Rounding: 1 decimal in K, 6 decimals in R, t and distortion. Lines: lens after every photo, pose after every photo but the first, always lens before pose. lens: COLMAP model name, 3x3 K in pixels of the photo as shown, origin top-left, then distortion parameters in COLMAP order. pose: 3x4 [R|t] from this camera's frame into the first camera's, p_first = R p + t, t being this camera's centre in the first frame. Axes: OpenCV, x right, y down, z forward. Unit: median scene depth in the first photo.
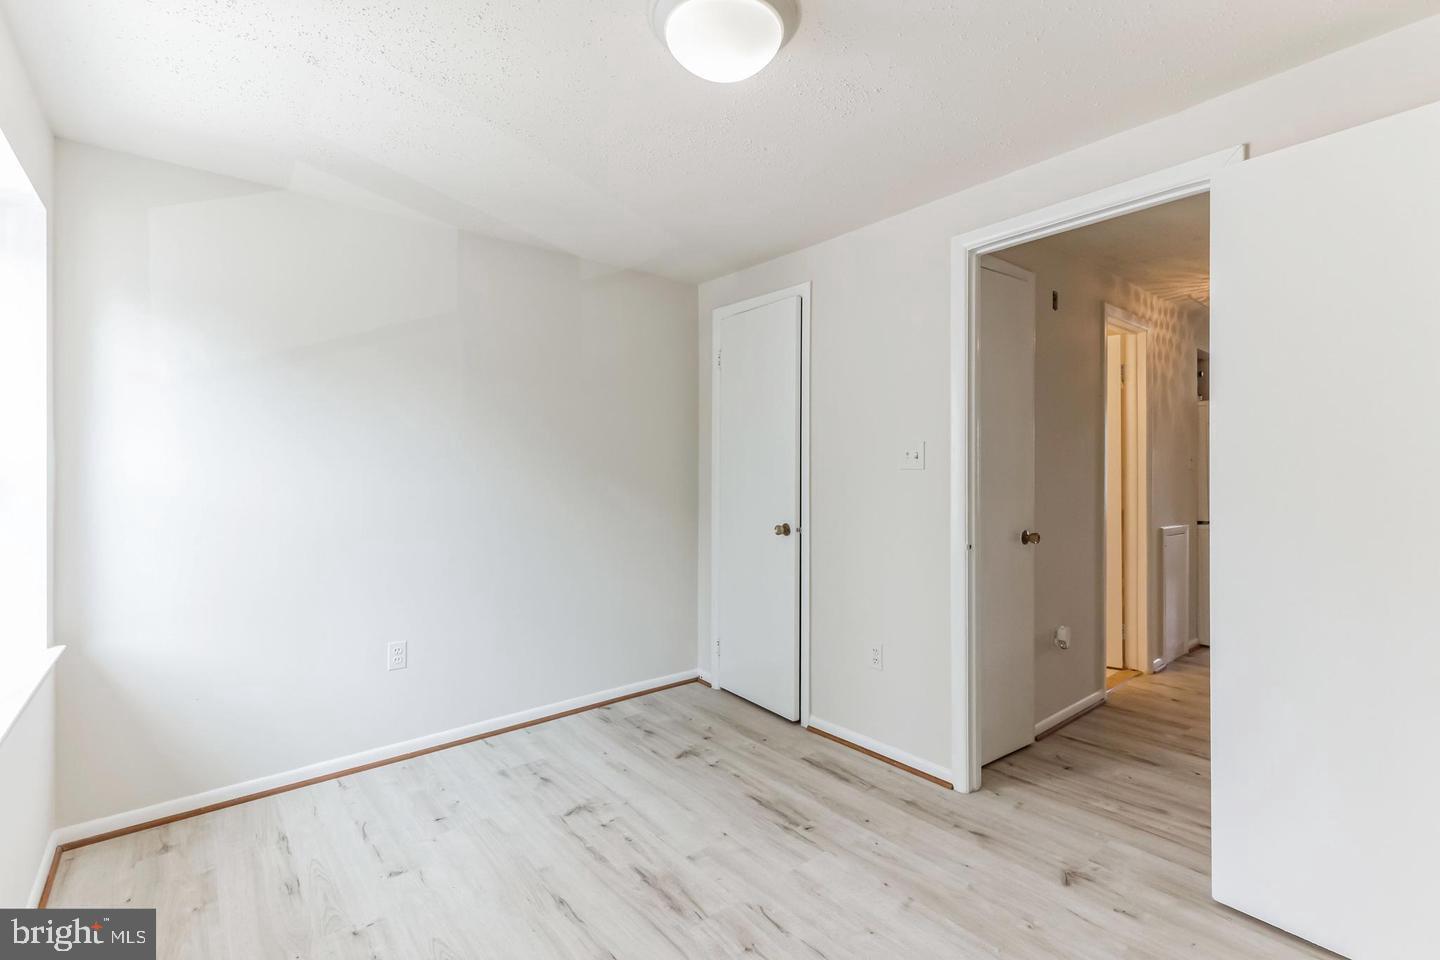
lens RADIAL K [[674.5, 0, 717.3], [0, 674.5, 480.8], [0, 0, 1]] dist [0.013047, -0.008733]
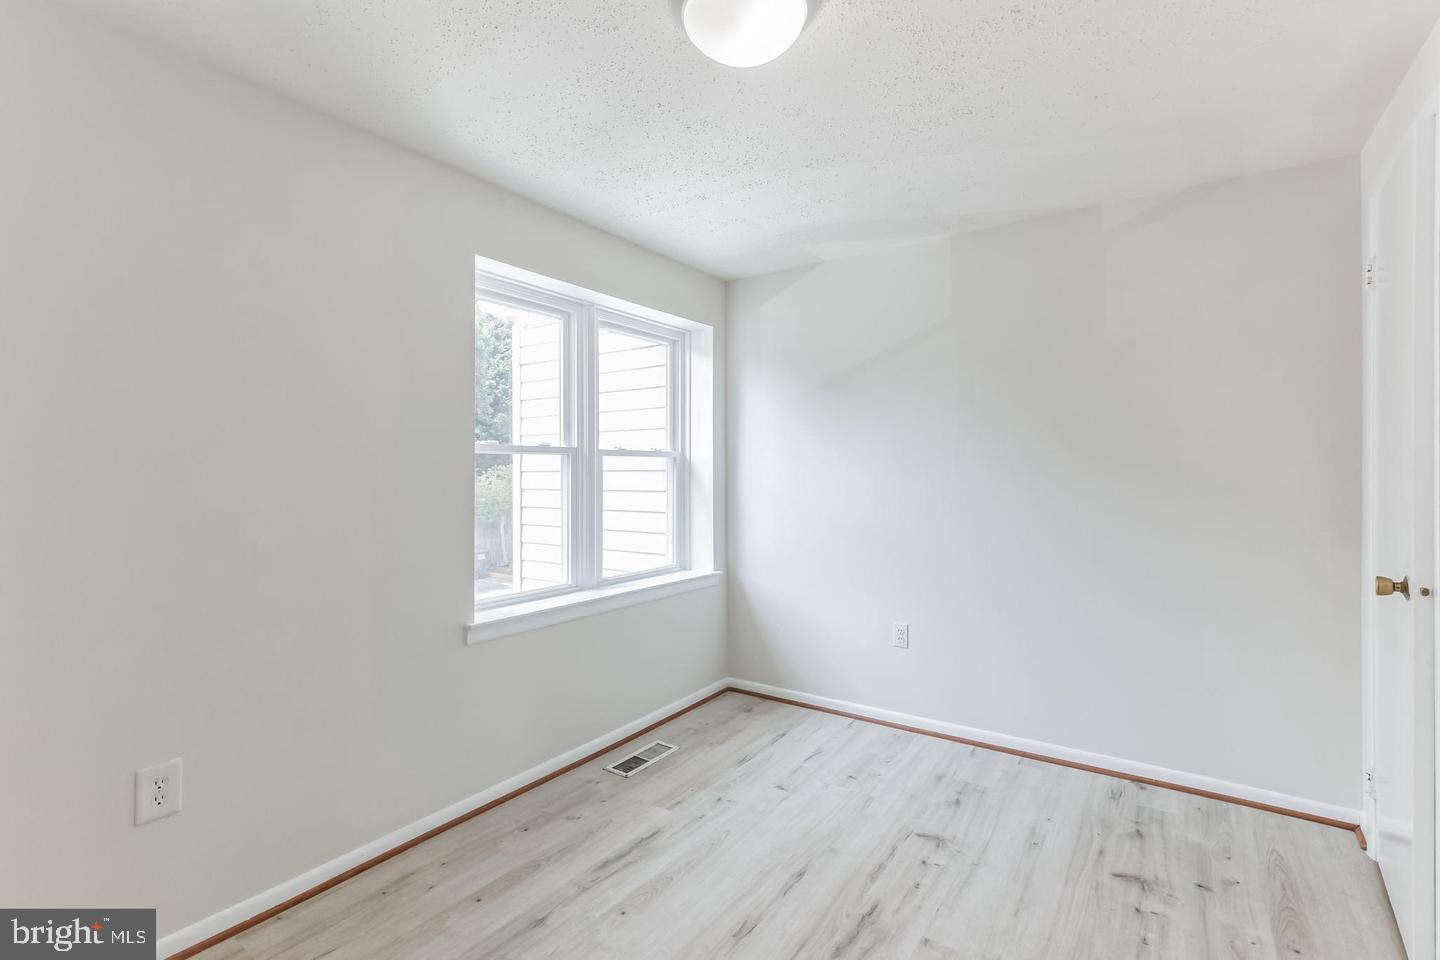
lens RADIAL K [[674.5, 0, 718.6], [0, 674.5, 471.2], [0, 0, 1]] dist [0.013047, -0.008733]
pose [[0.241210, 0.001402, -0.970472, 0.549135], [-0.015504, 0.999877, -0.002409, -0.007532], [0.970349, 0.015627, 0.241202, 0.428886]]
